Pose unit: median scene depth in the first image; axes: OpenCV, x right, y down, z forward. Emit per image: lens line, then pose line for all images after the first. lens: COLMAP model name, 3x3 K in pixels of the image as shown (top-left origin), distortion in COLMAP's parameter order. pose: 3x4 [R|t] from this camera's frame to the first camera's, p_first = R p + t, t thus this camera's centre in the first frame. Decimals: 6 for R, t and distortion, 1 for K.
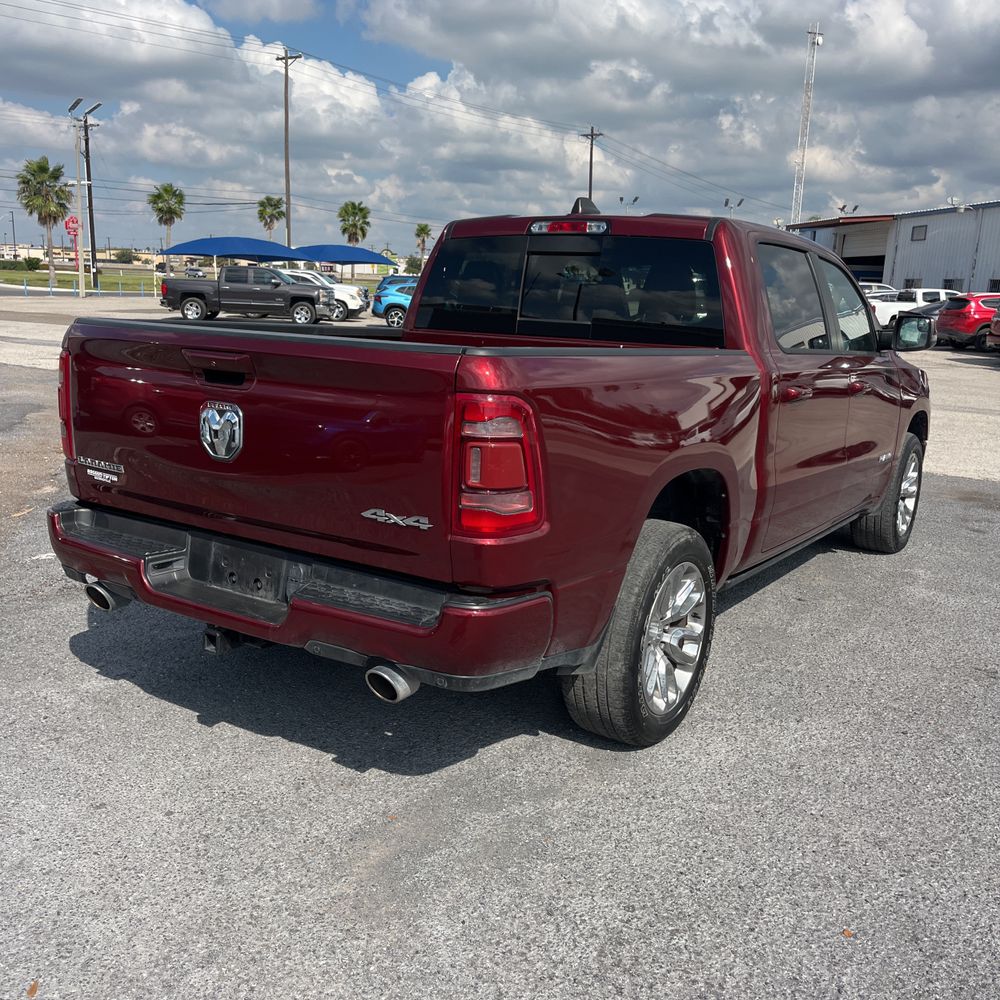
lens RADIAL K [[1038.0, 0, 498.1], [0, 1038.0, 518.3], [0, 0, 1]] dist [0.017585, 0.011844]
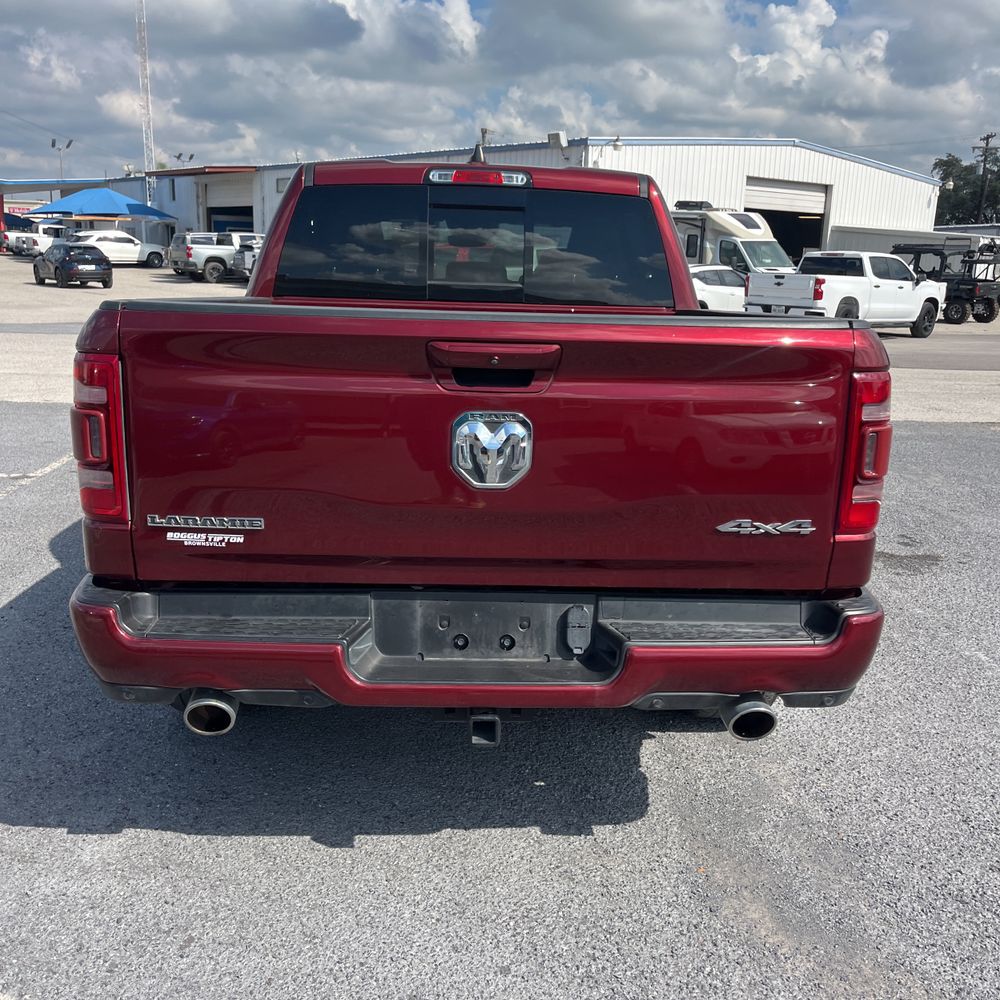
lens RADIAL K [[1016.1, 0, 499.1], [0, 1016.1, 491.2], [0, 0, 1]] dist [0.020559, -0.005484]
pose [[0.807064, -0.145513, 0.572253, -0.583664], [0.129579, 0.989181, 0.068781, -0.089125], [-0.576070, 0.018641, 0.817188, 0.348547]]
